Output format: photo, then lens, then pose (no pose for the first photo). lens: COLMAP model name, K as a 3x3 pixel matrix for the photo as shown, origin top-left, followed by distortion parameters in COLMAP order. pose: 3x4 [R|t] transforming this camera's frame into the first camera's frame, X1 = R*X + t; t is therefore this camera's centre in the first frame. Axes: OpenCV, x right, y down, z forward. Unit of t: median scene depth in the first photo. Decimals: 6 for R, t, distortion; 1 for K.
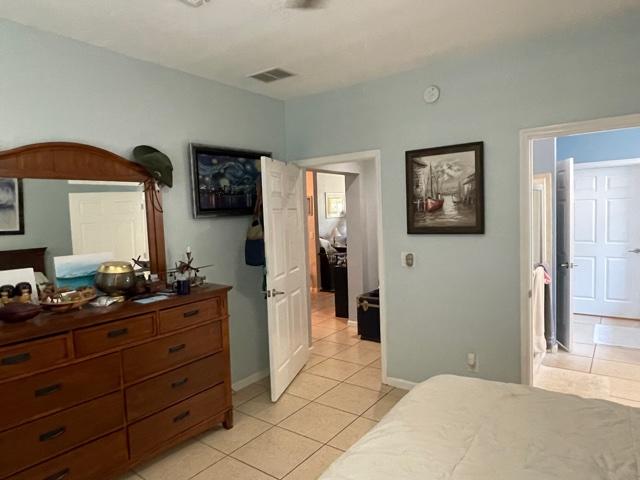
lens RADIAL K [[414.6, 0, 320.3], [0, 414.6, 239.6], [0, 0, 1]] dist [0.015903, -0.015240]
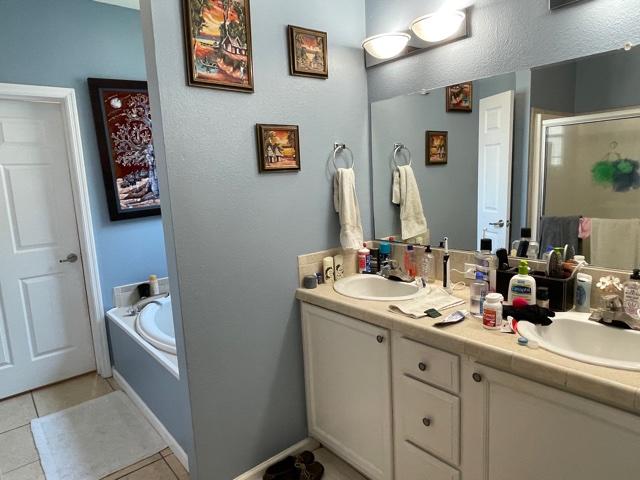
lens RADIAL K [[414.6, 0, 319.7], [0, 414.6, 239.5], [0, 0, 1]] dist [0.015903, -0.015240]
pose [[0.229030, -0.126016, 0.965228, 0.281103], [0.099855, 0.989395, 0.105478, -0.023895], [-0.968284, 0.072225, 0.239184, 0.515574]]
